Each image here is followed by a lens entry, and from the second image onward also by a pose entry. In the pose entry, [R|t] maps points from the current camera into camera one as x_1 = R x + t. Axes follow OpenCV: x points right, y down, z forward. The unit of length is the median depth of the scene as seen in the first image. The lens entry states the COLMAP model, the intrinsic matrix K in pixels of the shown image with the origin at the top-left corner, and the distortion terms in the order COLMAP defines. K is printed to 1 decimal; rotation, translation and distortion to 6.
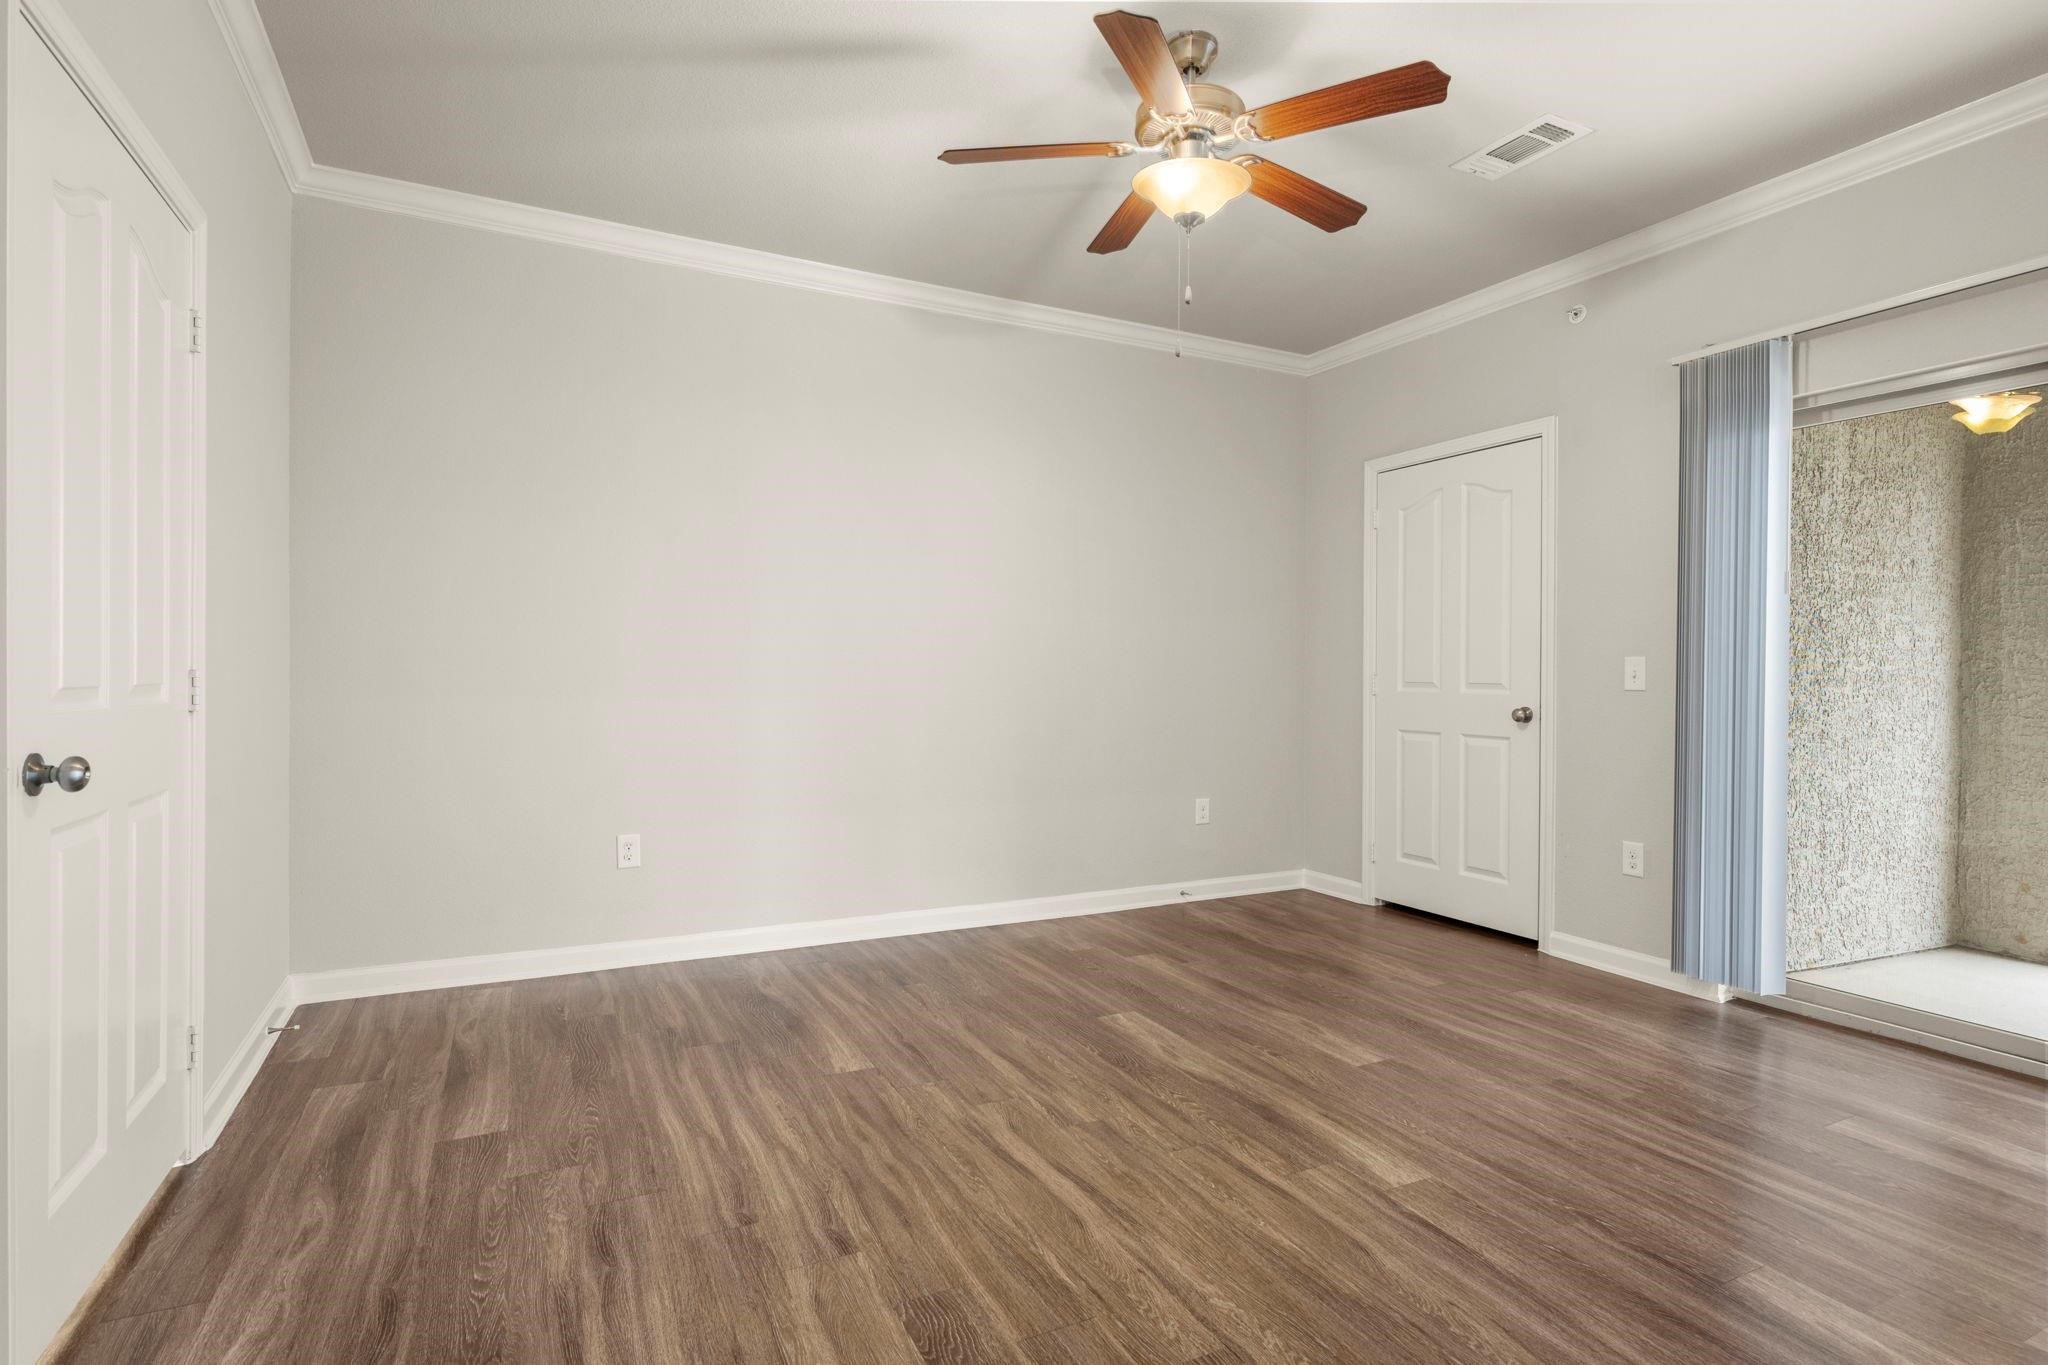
lens RADIAL K [[1029.2, 0, 1028.7], [0, 1029.2, 673.4], [0, 0, 1]] dist [-0.000528, 0.000165]
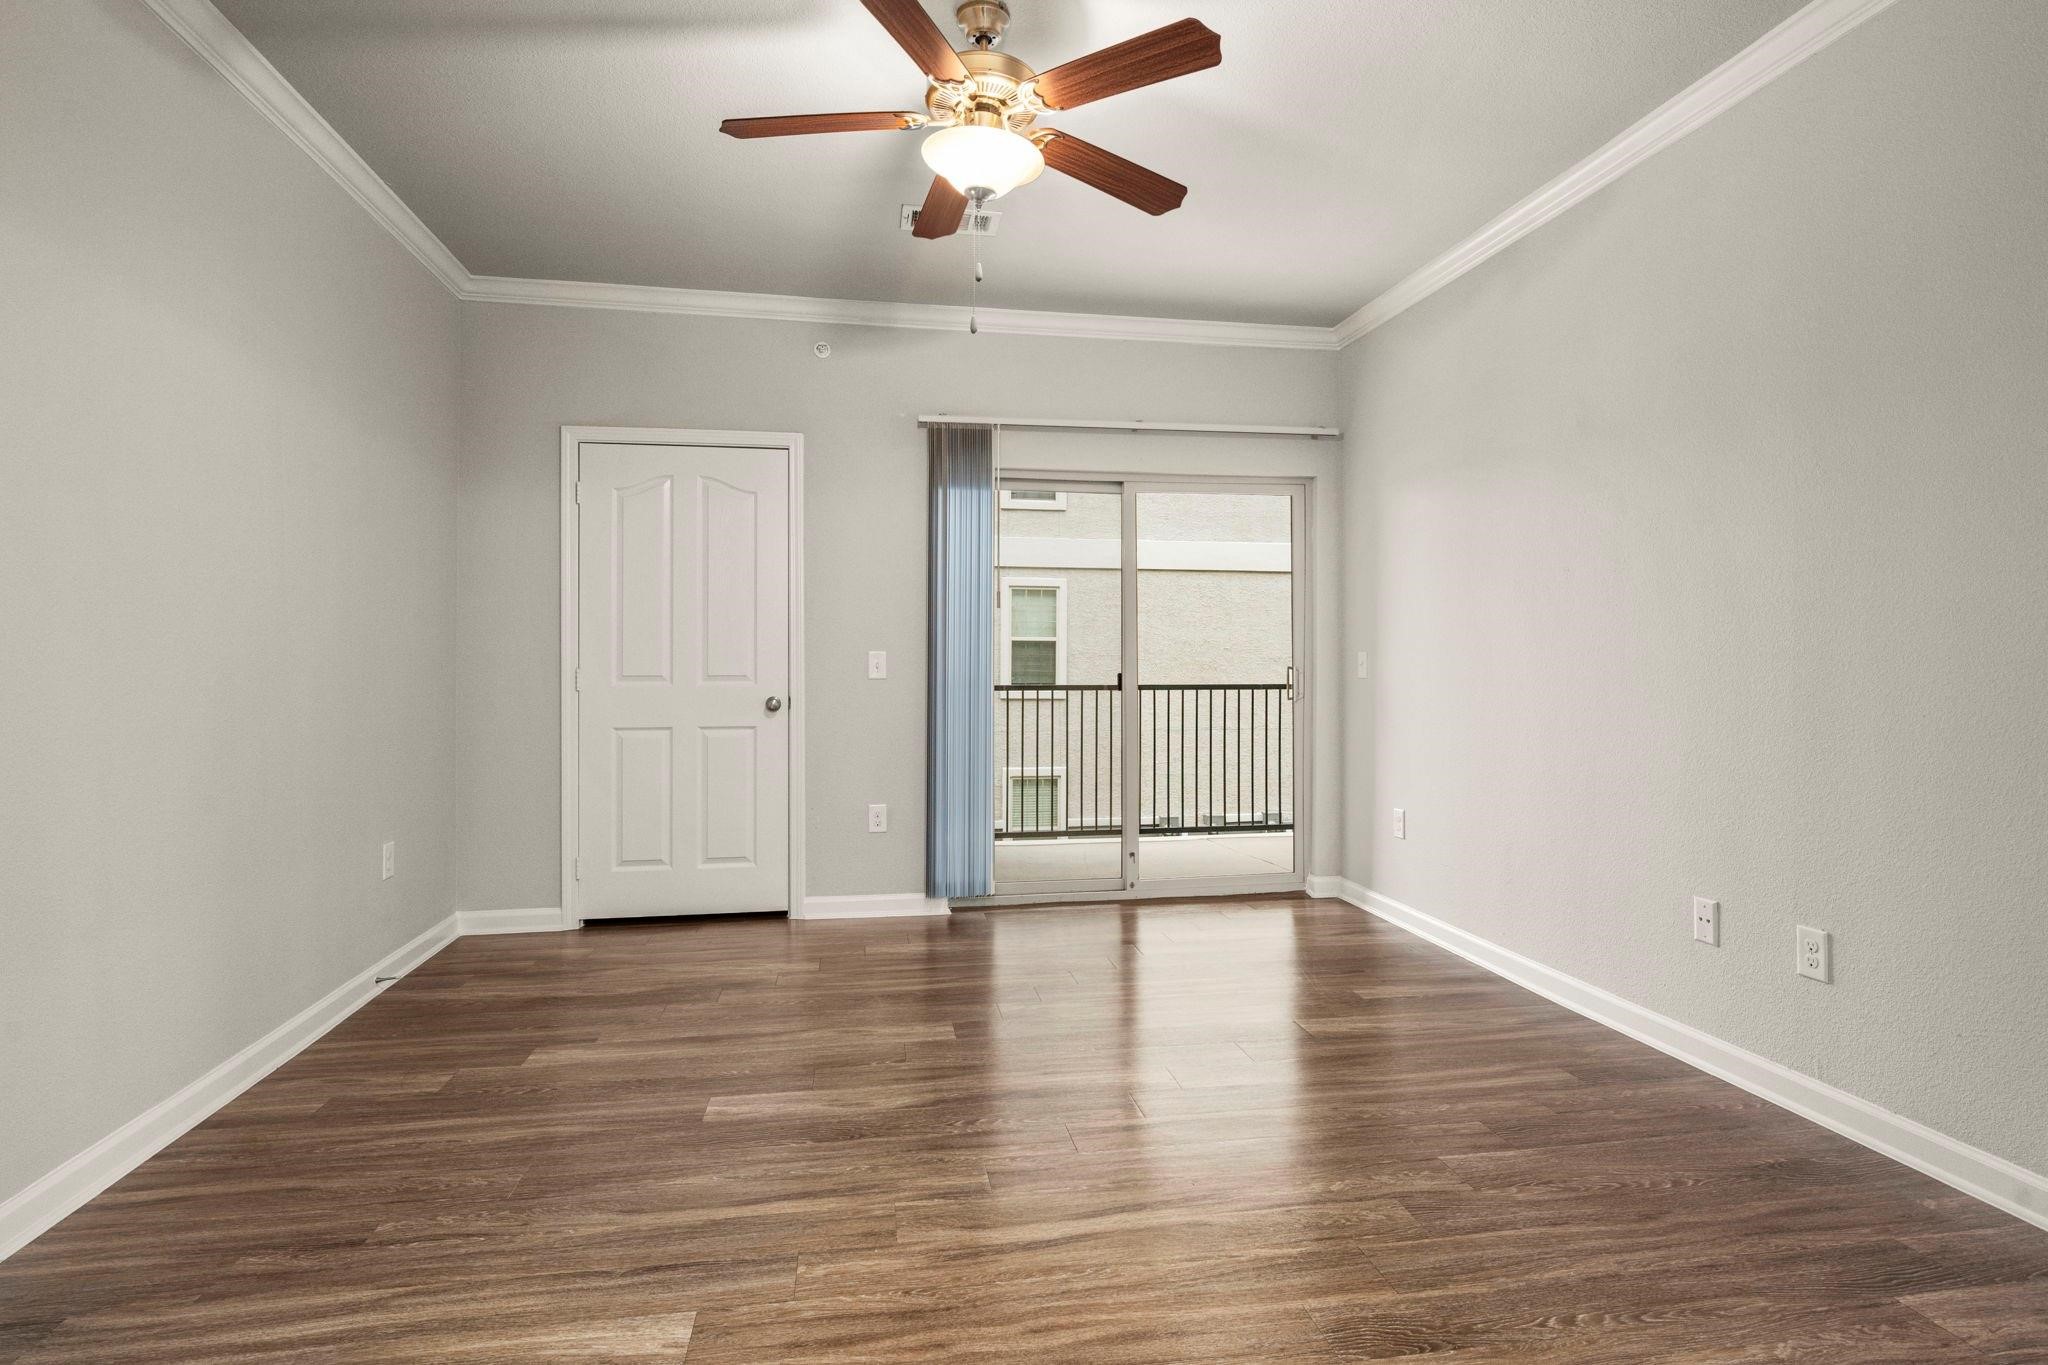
lens RADIAL K [[1034.3, 0, 1025.7], [0, 1034.3, 658.9], [0, 0, 1]] dist [-0.001570, -0.000356]
pose [[0.289021, -0.002563, 0.957319, -0.552145], [0.005356, 0.999985, 0.001060, -0.007911], [-0.957308, 0.004821, 0.289031, 0.505285]]
